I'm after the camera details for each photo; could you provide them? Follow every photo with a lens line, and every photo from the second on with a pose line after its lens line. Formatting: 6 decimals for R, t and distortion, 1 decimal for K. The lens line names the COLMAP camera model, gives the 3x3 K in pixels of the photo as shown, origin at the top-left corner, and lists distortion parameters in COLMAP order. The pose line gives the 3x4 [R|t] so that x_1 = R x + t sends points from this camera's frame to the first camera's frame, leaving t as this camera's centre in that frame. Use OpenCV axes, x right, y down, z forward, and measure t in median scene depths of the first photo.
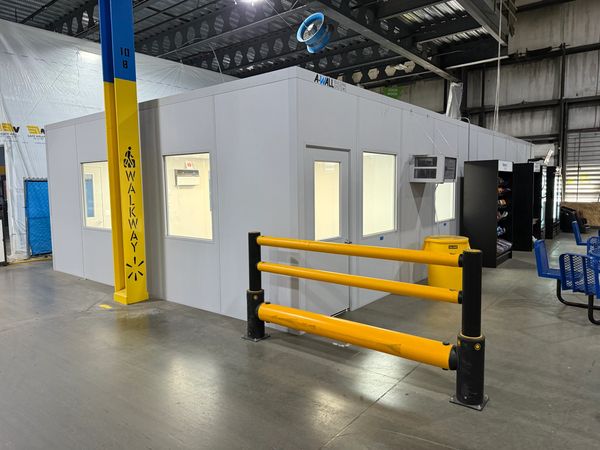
lens RADIAL K [[402.5, 0, 300.0], [0, 402.5, 225.0], [0, 0, 1]] dist [0.034102, -0.045417]
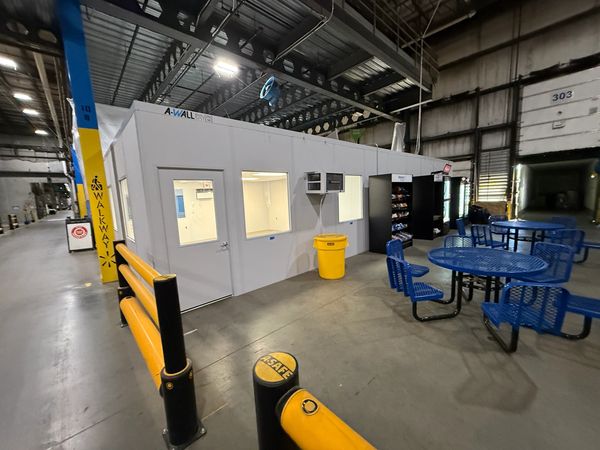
lens RADIAL K [[232.0, 0, 300.0], [0, 232.0, 225.0], [0, 0, 1]] dist [0.000804, -0.000049]
pose [[0.989622, -0.012802, -0.143121, 0.187139], [0.017421, 0.999365, 0.031068, -0.014014], [0.142632, -0.033239, 0.989217, 0.129062]]
